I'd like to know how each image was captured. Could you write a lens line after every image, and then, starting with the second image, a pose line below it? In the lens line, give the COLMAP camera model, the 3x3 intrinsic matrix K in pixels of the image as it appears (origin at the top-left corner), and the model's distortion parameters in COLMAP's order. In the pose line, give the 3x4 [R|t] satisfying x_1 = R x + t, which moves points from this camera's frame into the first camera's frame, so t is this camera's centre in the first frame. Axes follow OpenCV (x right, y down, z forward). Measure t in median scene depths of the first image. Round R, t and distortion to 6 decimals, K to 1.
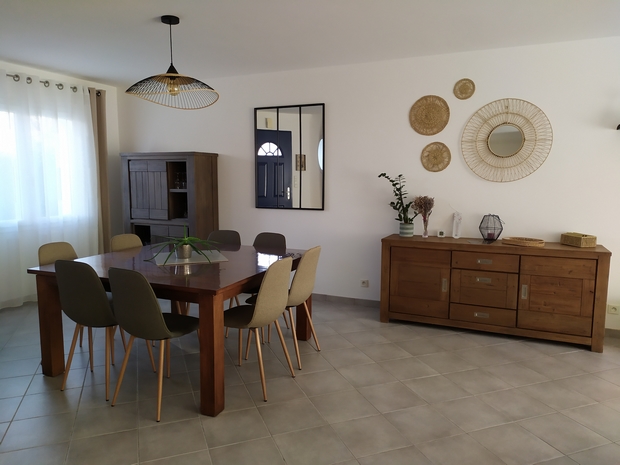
lens RADIAL K [[456.4, 0, 310.0], [0, 456.4, 232.5], [0, 0, 1]] dist [0.040625, -0.001683]
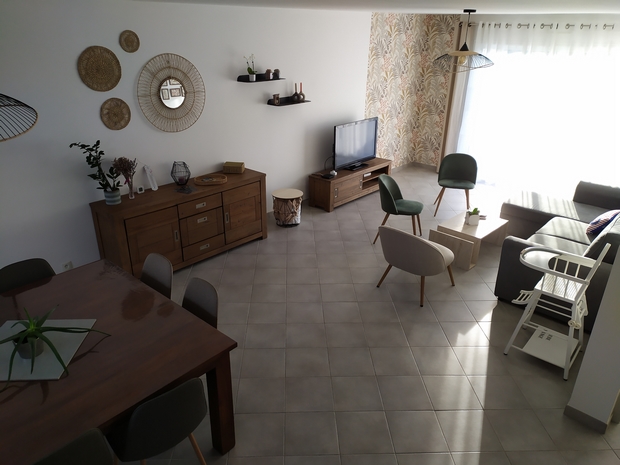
lens RADIAL K [[461.9, 0, 310.0], [0, 461.9, 232.5], [0, 0, 1]] dist [0.007951, 0.001615]
pose [[0.315549, -0.387300, 0.866272, -0.550862], [0.098978, 0.921368, 0.375879, -0.270865], [-0.943733, -0.032867, 0.329071, 0.305865]]
